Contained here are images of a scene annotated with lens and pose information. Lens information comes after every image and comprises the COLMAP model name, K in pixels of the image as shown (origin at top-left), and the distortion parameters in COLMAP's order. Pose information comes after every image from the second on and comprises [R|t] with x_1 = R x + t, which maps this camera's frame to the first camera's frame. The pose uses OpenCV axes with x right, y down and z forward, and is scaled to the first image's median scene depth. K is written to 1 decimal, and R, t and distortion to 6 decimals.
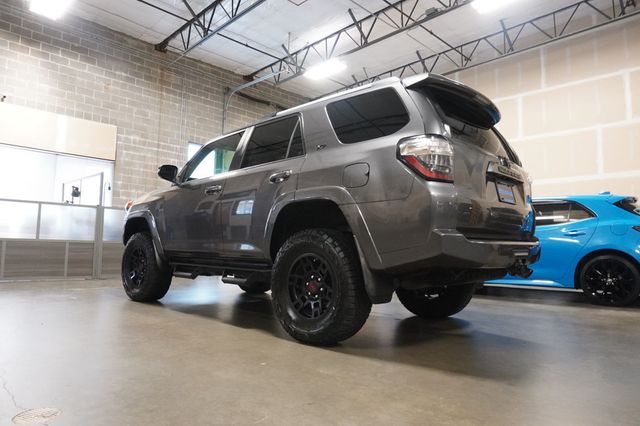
lens RADIAL K [[434.8, 0, 319.8], [0, 434.8, 211.9], [0, 0, 1]] dist [-0.031425, 0.019296]
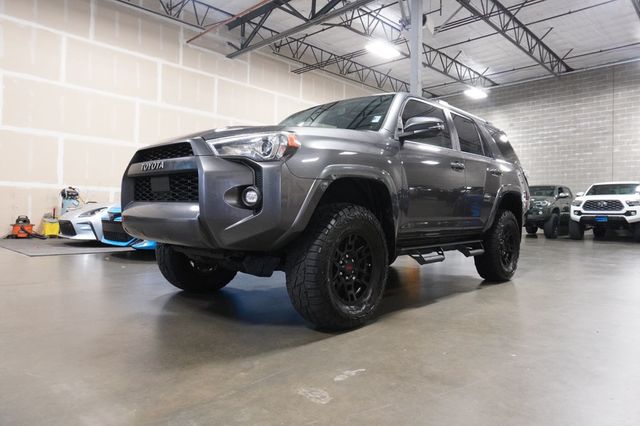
lens RADIAL K [[434.8, 0, 319.8], [0, 434.8, 211.9], [0, 0, 1]] dist [-0.031425, 0.019296]
pose [[-0.025259, -0.011666, 0.999613, -0.486972], [-0.110066, 0.993885, 0.008818, 0.026912], [-0.993603, -0.109801, -0.026389, 0.541415]]
